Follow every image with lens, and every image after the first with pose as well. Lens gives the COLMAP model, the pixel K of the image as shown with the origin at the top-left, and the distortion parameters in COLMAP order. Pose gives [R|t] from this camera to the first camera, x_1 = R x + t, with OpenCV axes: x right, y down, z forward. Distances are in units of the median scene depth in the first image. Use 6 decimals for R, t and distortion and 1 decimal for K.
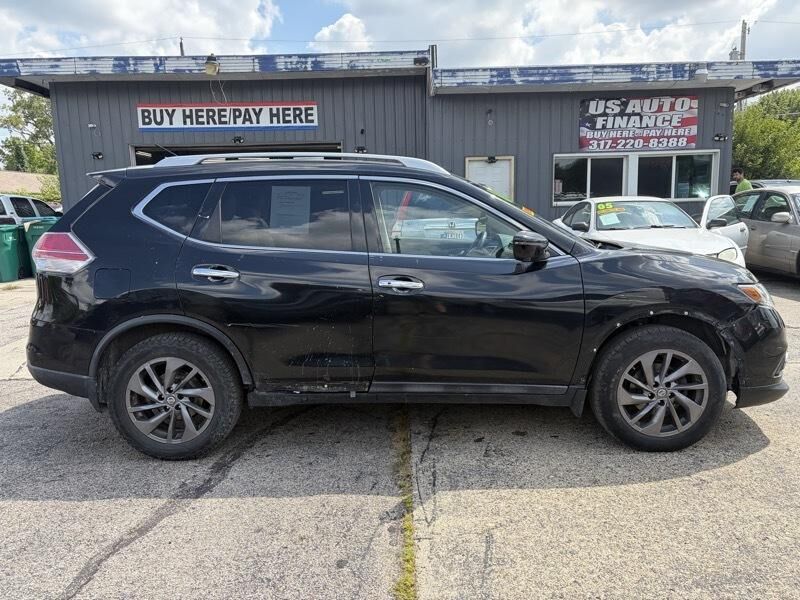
lens RADIAL K [[593.9, 0, 398.5], [0, 593.9, 300.6], [0, 0, 1]] dist [0.048231, -0.052007]
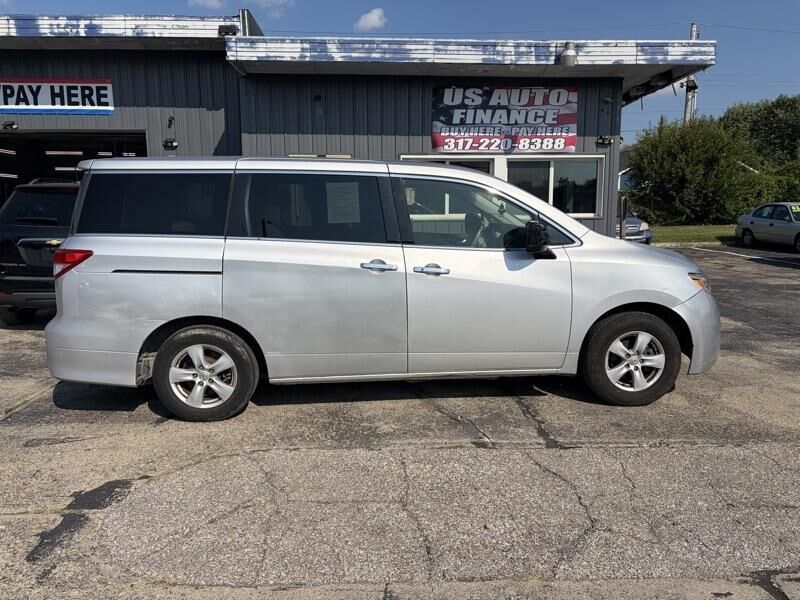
lens RADIAL K [[593.9, 0, 409.3], [0, 593.9, 298.1], [0, 0, 1]] dist [0.048231, -0.052007]
pose [[0.998796, 0.014953, 0.046725, 0.238482], [-0.014472, 0.999839, -0.010626, -0.045465], [-0.046876, 0.009937, 0.998851, 0.209648]]
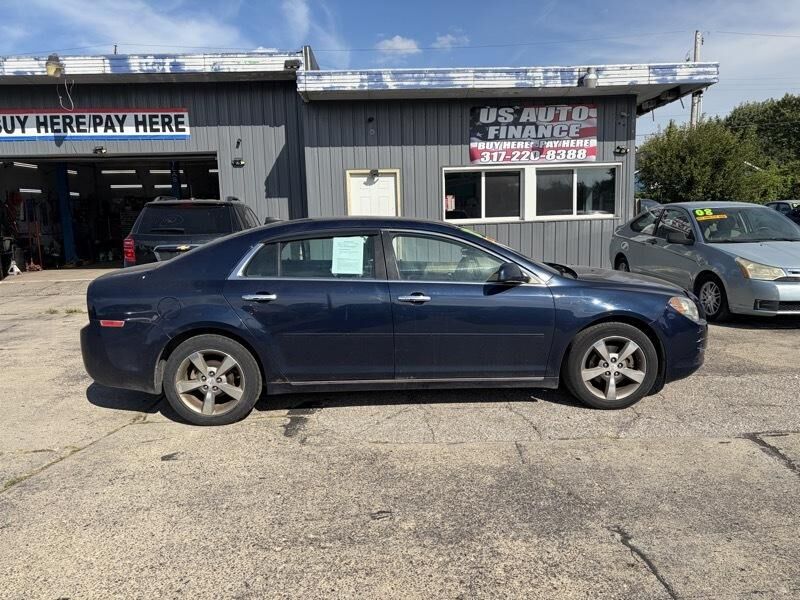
lens RADIAL K [[593.9, 0, 409.2], [0, 593.9, 305.4], [0, 0, 1]] dist [0.048231, -0.052007]
pose [[0.999449, -0.007448, 0.032344, 0.178419], [0.007810, 0.999908, -0.011085, -0.024390], [-0.032258, 0.011331, 0.999415, 0.095927]]
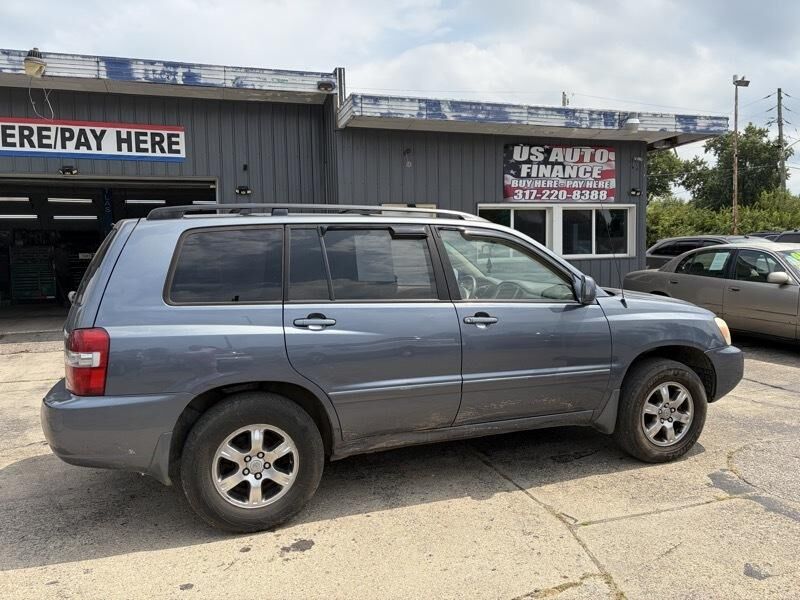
lens RADIAL K [[593.9, 0, 400.1], [0, 593.9, 301.0], [0, 0, 1]] dist [0.048231, -0.052007]
pose [[0.953932, -0.018402, 0.299459, -0.114458], [0.043564, 0.996035, -0.077566, -0.040166], [-0.296844, 0.087038, 0.950951, 0.218601]]
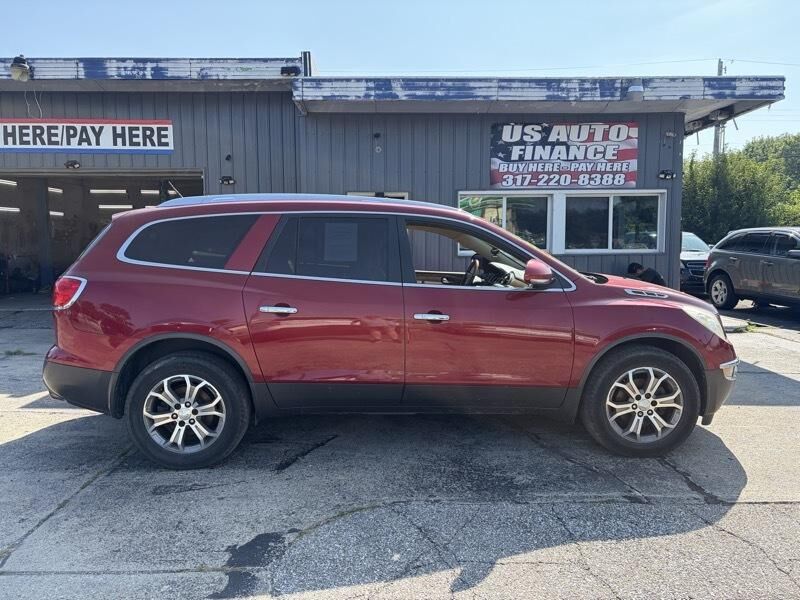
lens RADIAL K [[593.9, 0, 400.9], [0, 593.9, 302.4], [0, 0, 1]] dist [0.048231, -0.052007]
pose [[0.999758, 0.017997, 0.012622, 0.177096], [-0.017206, 0.998039, -0.060178, -0.048740], [-0.013680, 0.059946, 0.998108, 0.222903]]
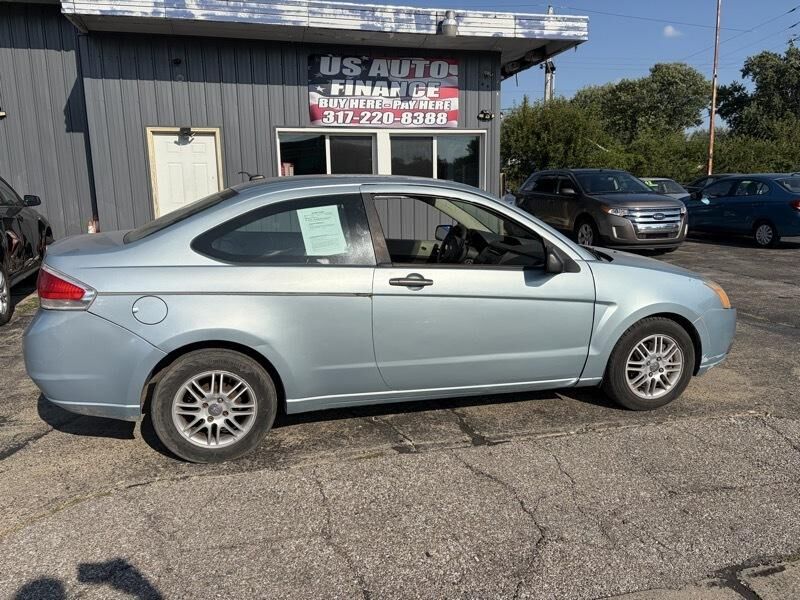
lens RADIAL K [[593.9, 0, 405.8], [0, 593.9, 300.1], [0, 0, 1]] dist [0.048231, -0.052007]
pose [[0.968759, -0.036570, 0.245291, 0.228013], [0.030606, 0.999137, 0.028087, -0.049707], [-0.246107, -0.019702, 0.969042, 0.248943]]
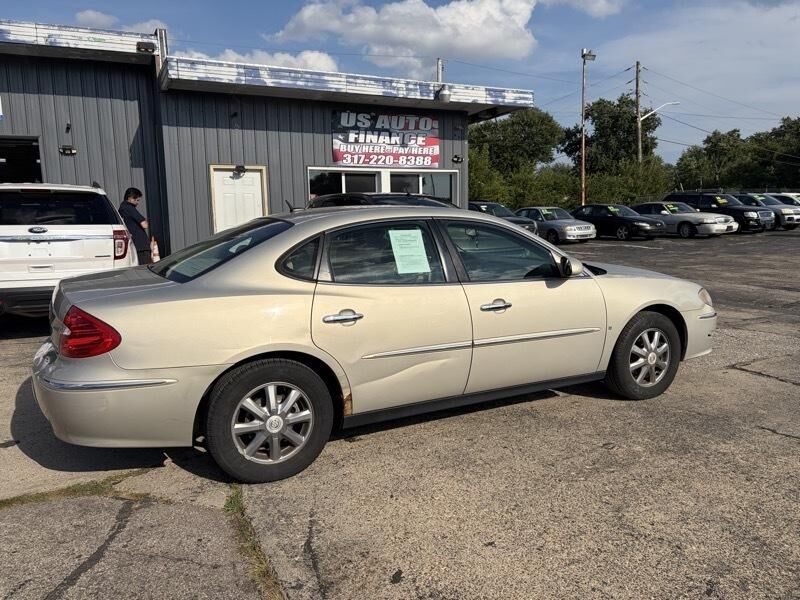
lens RADIAL K [[593.9, 0, 392.7], [0, 593.9, 304.0], [0, 0, 1]] dist [0.048231, -0.052007]
pose [[0.899111, -0.057129, 0.433977, -0.036939], [0.065790, 0.997821, -0.004948, -0.018490], [-0.432749, 0.033000, 0.900910, 0.115323]]
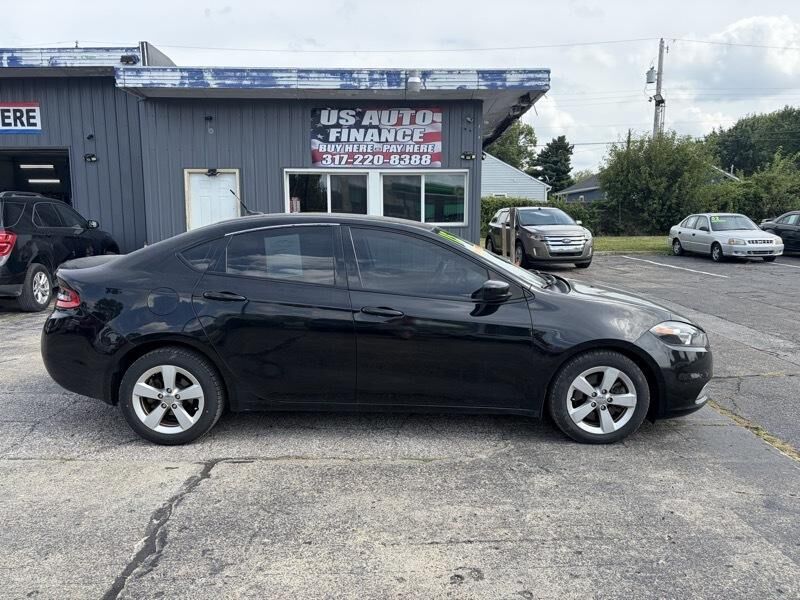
lens RADIAL K [[593.9, 0, 406.7], [0, 593.9, 302.6], [0, 0, 1]] dist [0.048231, -0.052007]
pose [[0.999694, 0.024394, 0.004071, 0.448084], [-0.024307, 0.999498, -0.020317, -0.031303], [-0.004565, 0.020212, 0.999785, 0.112864]]
